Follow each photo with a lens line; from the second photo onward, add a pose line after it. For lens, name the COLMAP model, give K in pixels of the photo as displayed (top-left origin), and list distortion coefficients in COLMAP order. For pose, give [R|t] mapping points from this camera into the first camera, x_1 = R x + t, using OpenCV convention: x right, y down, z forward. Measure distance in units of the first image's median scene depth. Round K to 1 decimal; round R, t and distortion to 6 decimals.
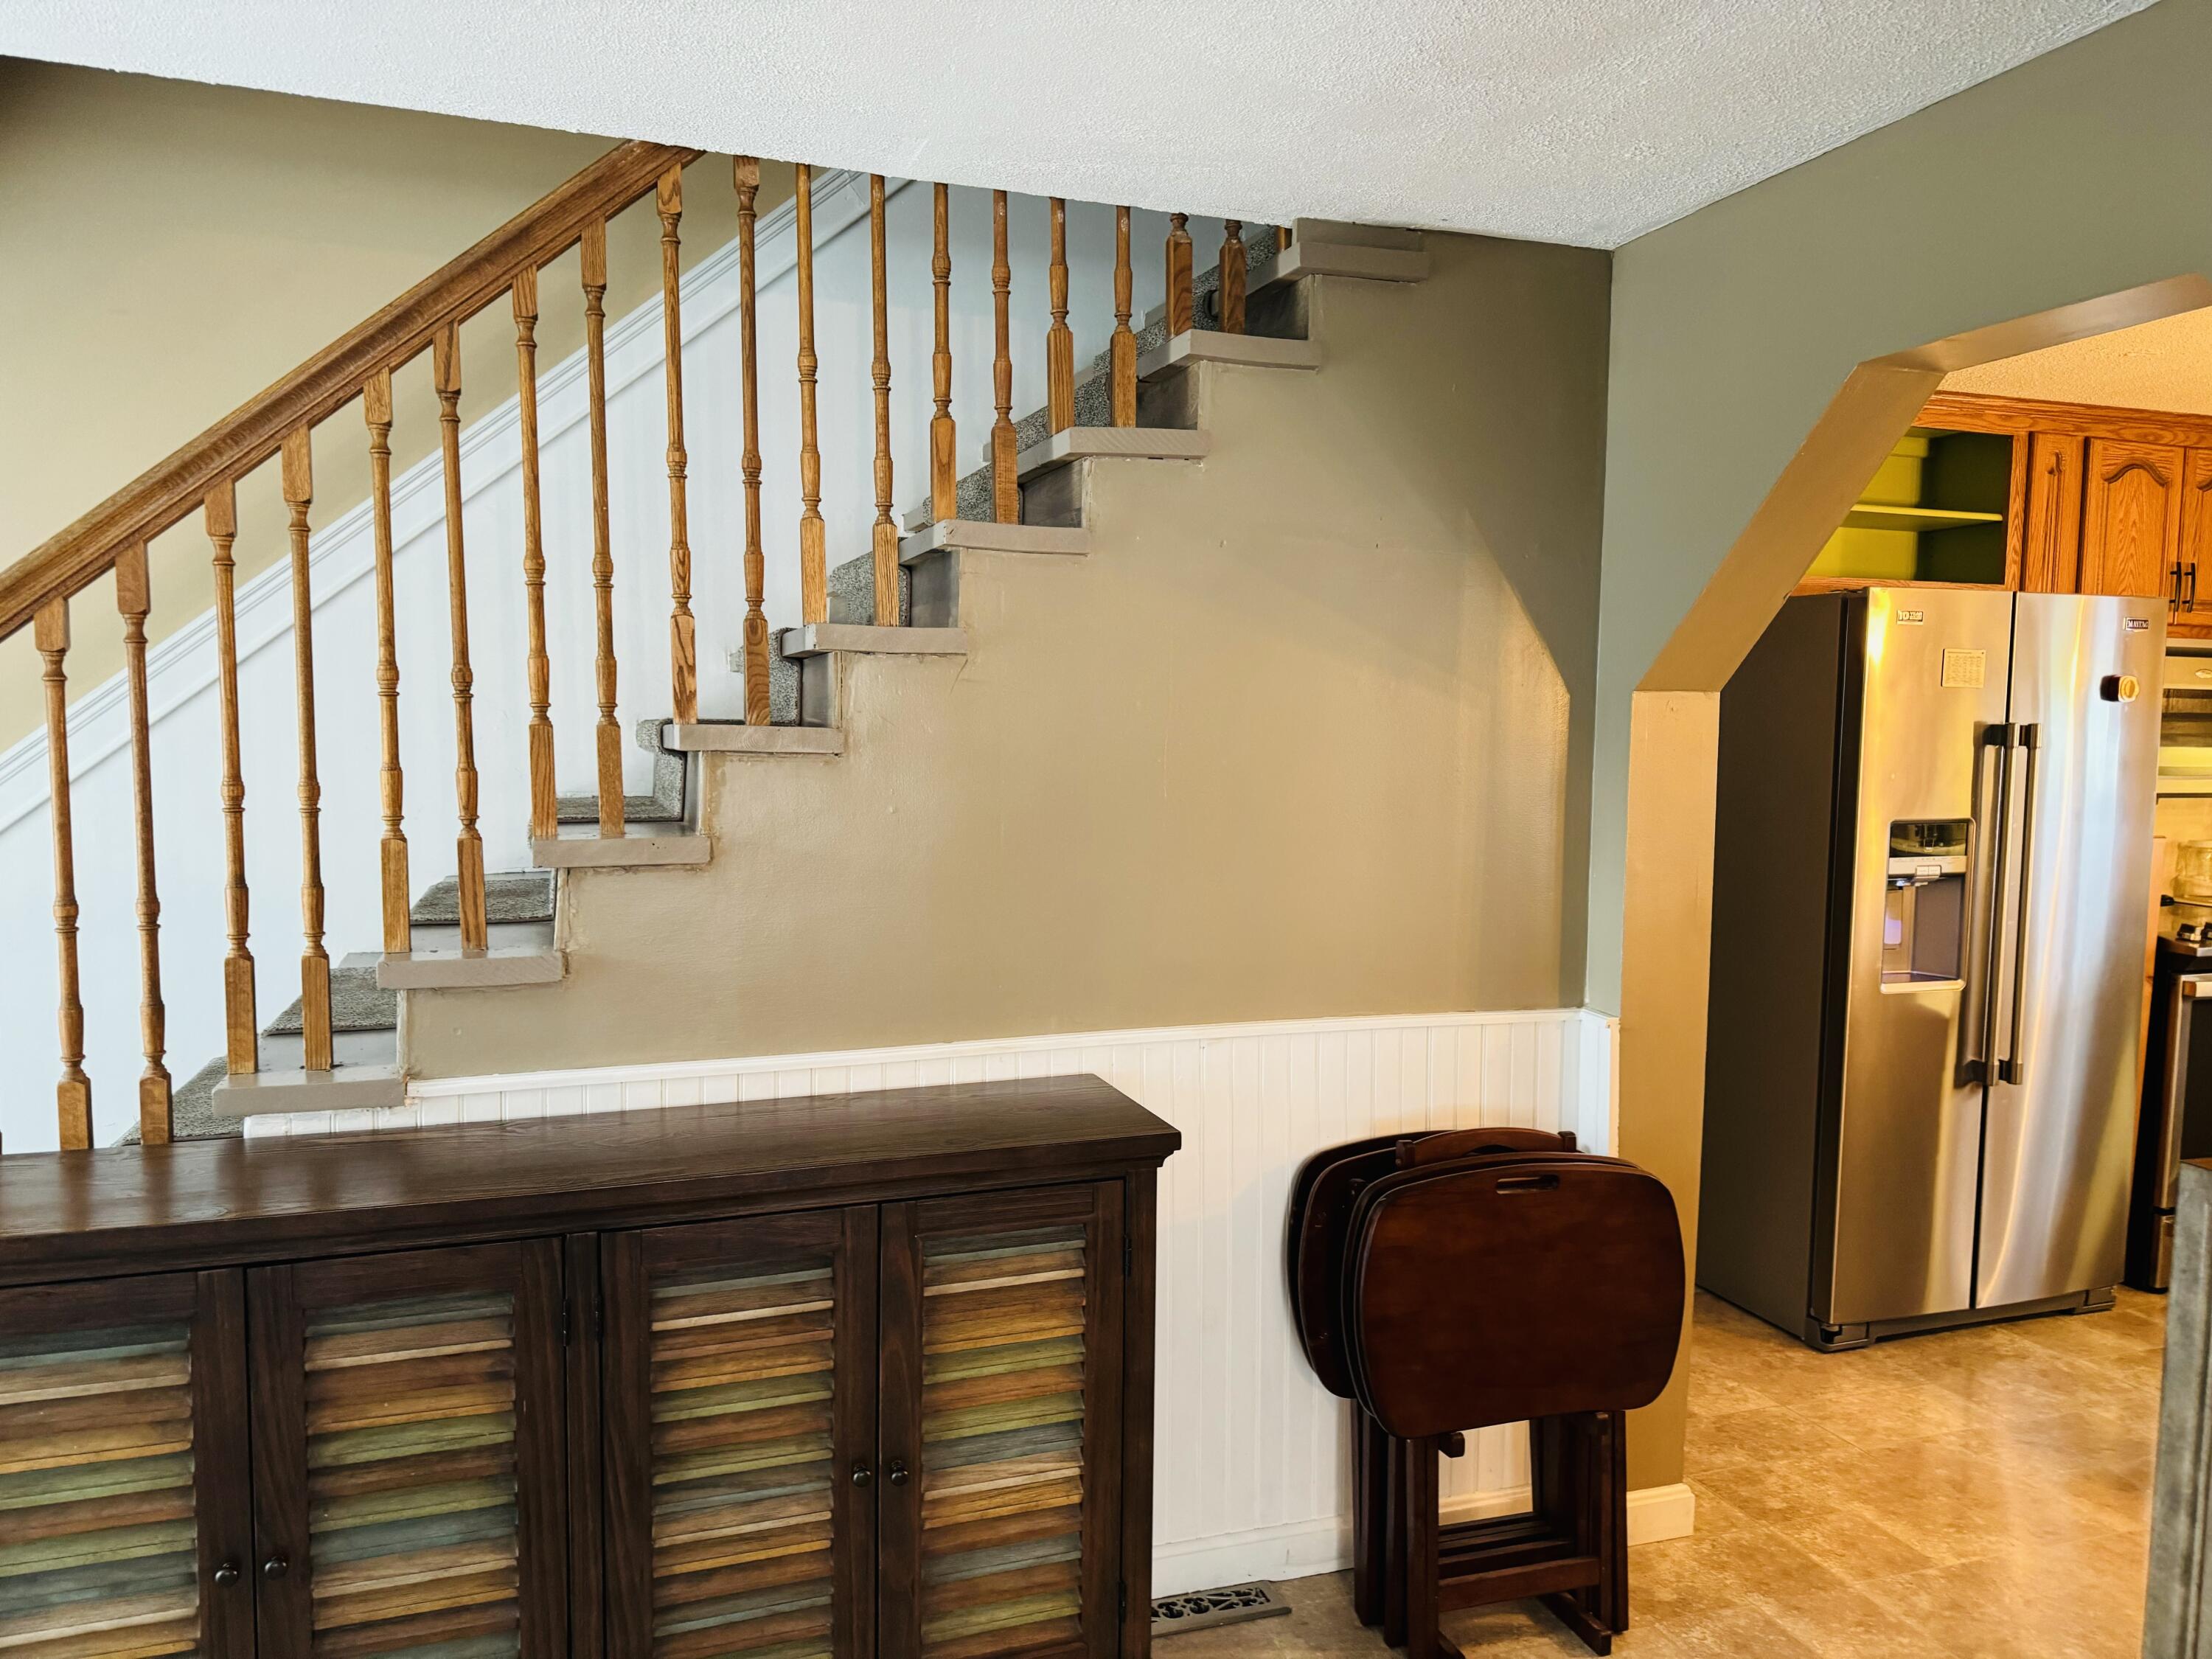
lens RADIAL K [[1571.2, 0, 1090.8], [0, 1571.2, 838.3], [0, 0, 1]] dist [0.102047, -0.144703]
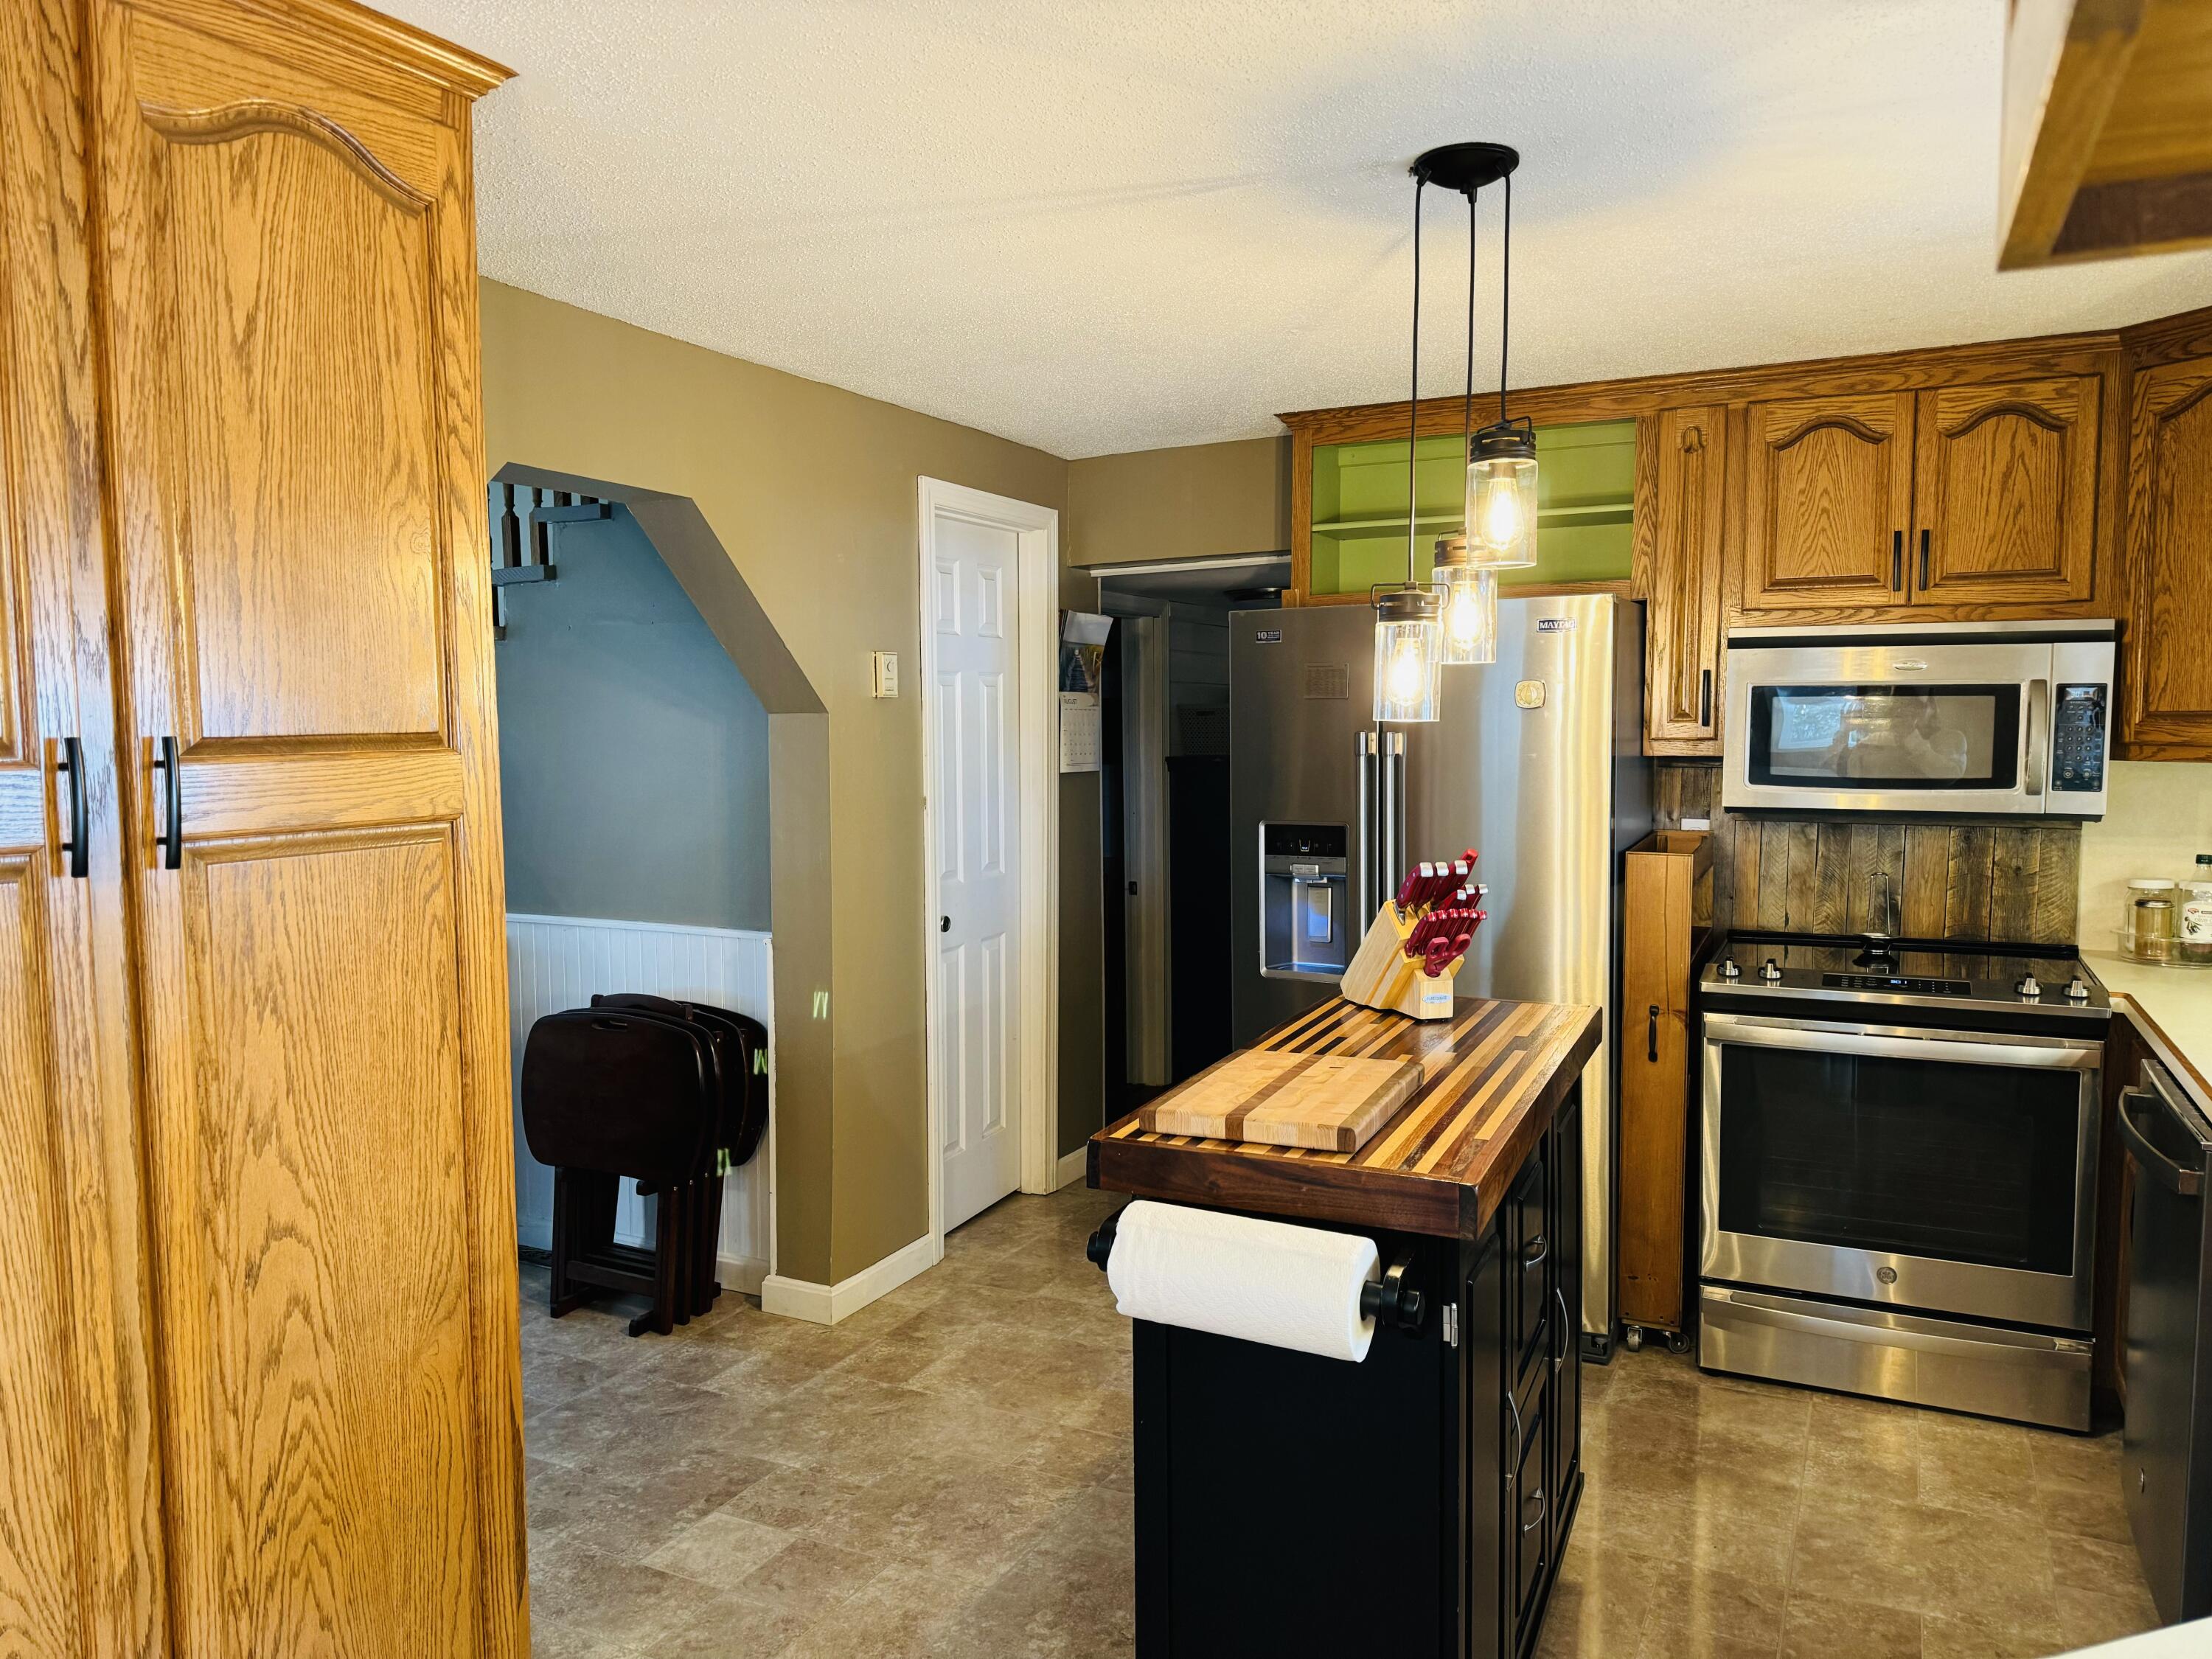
lens RADIAL K [[1571.2, 0, 1090.8], [0, 1571.2, 838.3], [0, 0, 1]] dist [0.102047, -0.144703]
pose [[0.705091, 0.043468, -0.707783, 0.992412], [-0.052158, 0.998595, 0.009368, -0.001215], [0.707196, 0.030312, 0.706368, 0.129419]]
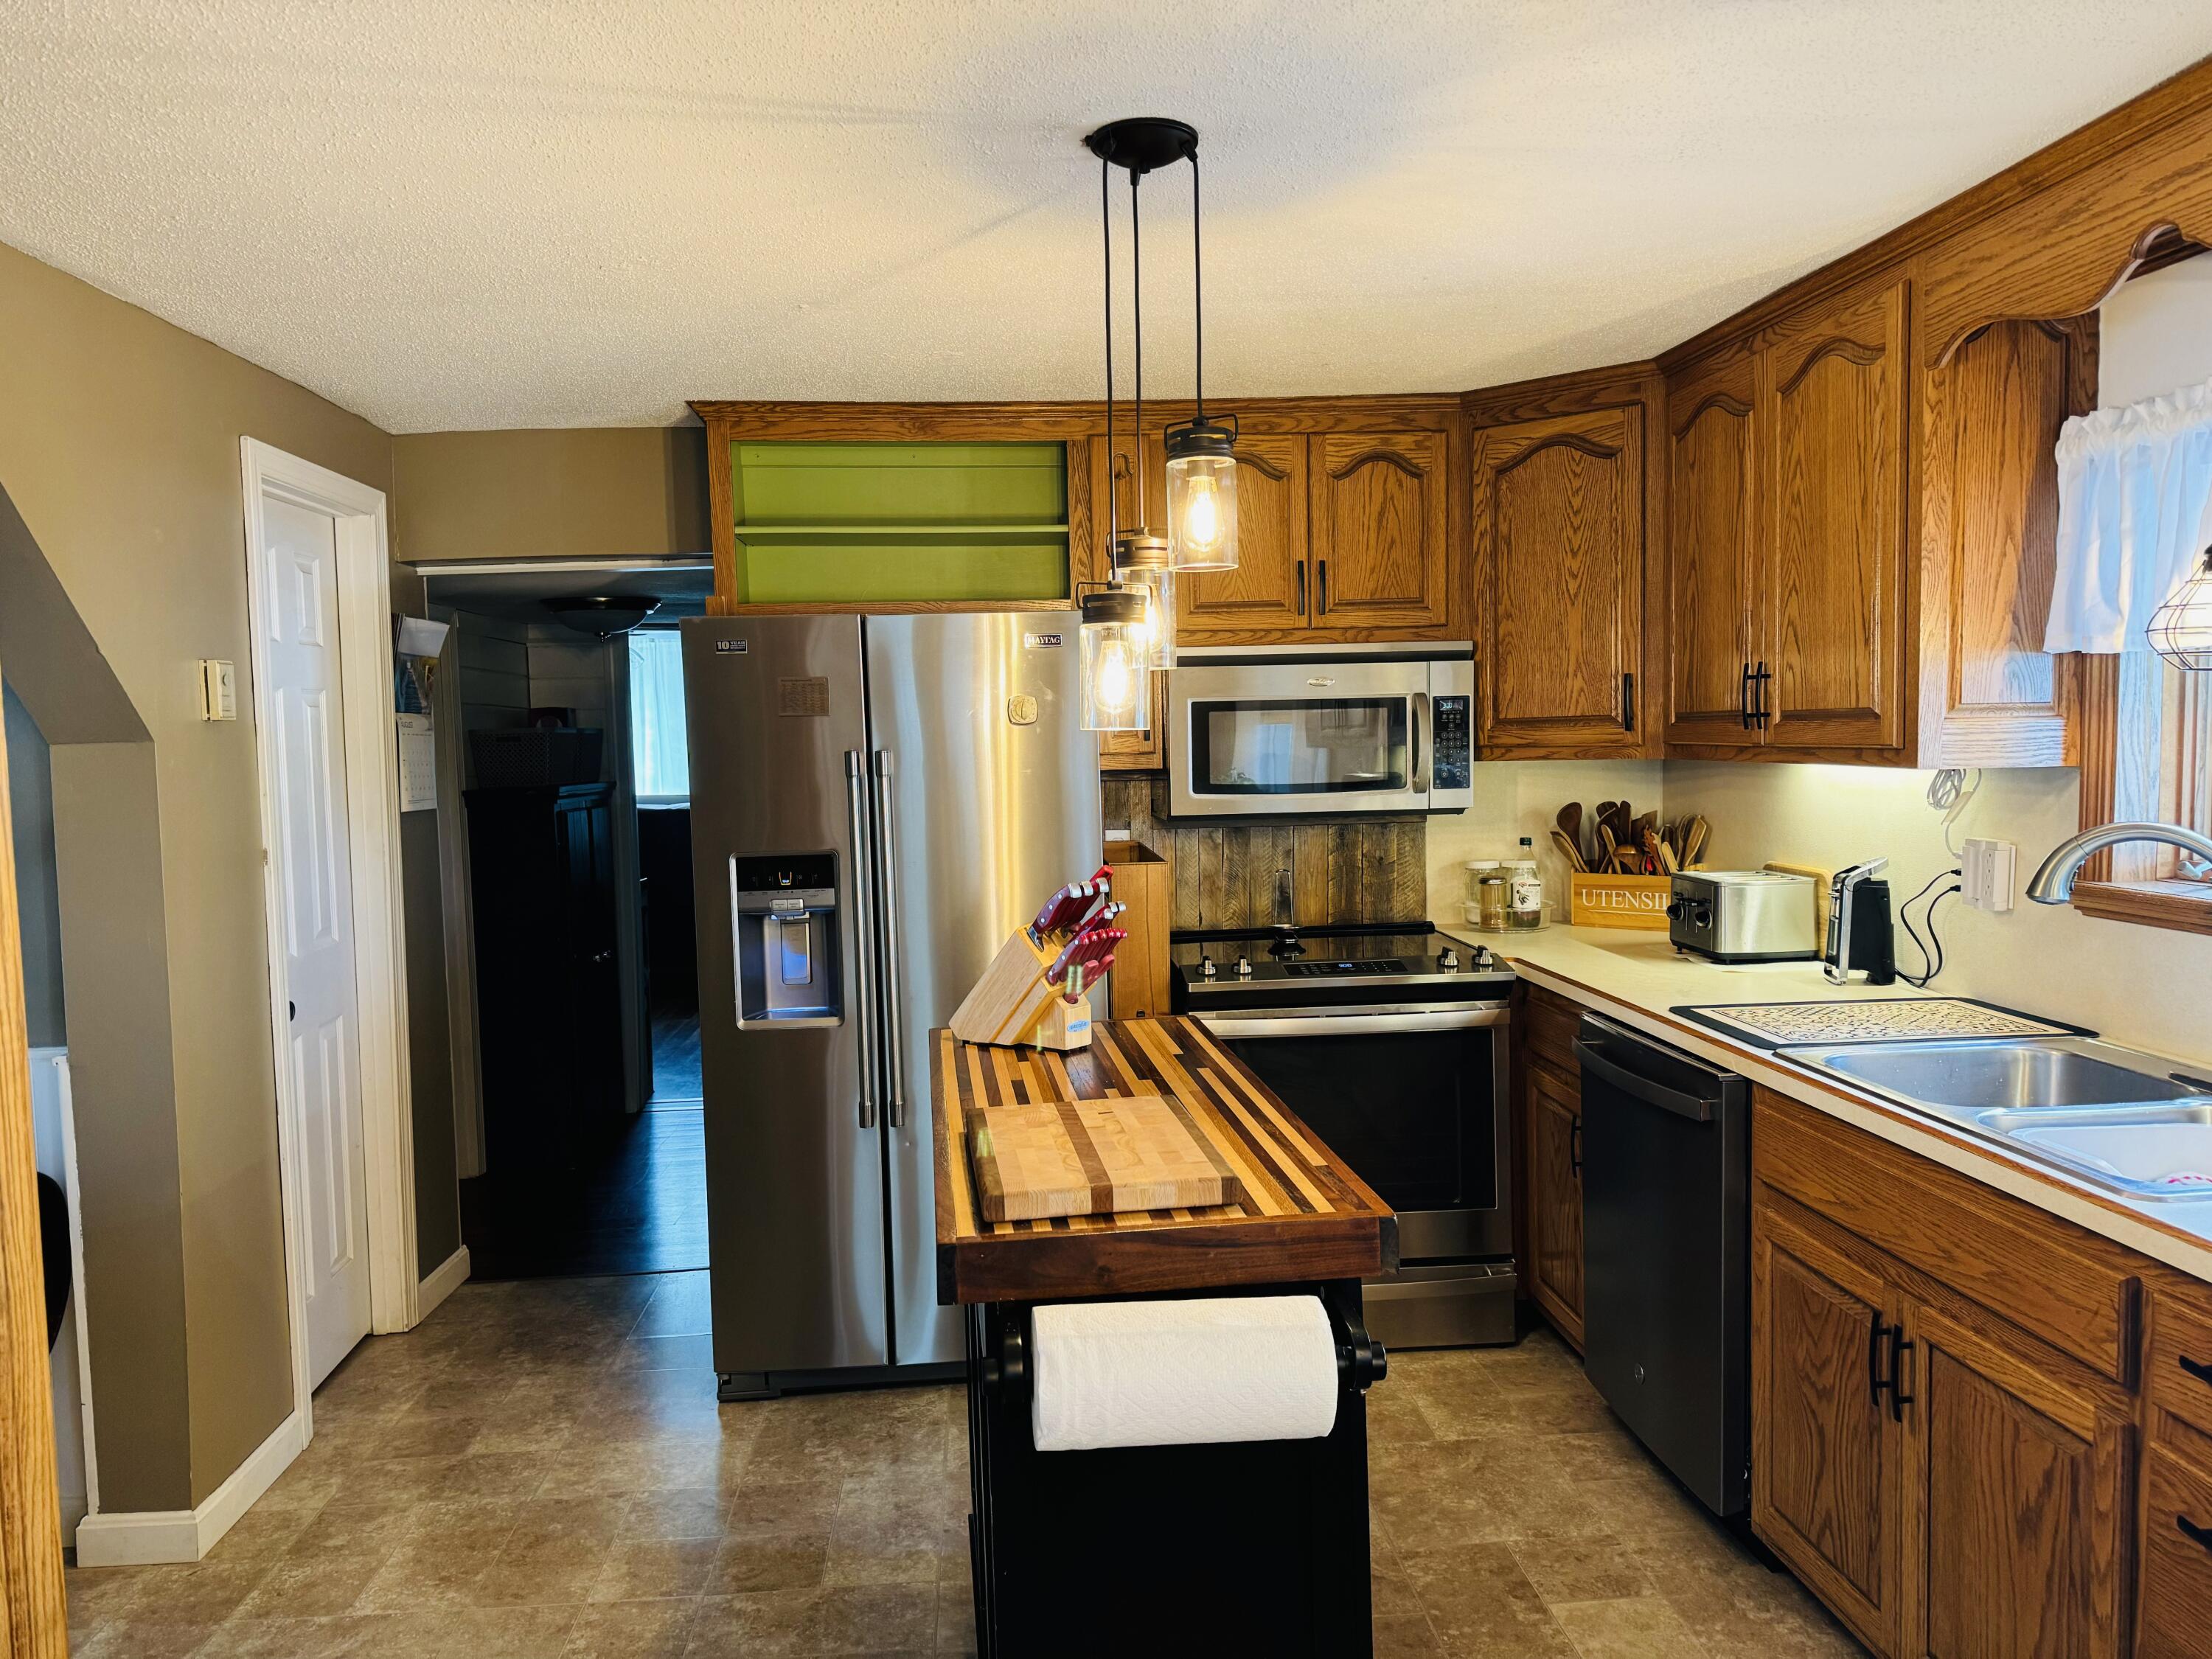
lens RADIAL K [[1571.2, 0, 1090.8], [0, 1571.2, 838.3], [0, 0, 1]] dist [0.102047, -0.144703]
pose [[0.969978, -0.015965, -0.242668, 0.793051], [0.011283, 0.999723, -0.020673, 0.002747], [0.242930, 0.017314, 0.969889, 0.098772]]
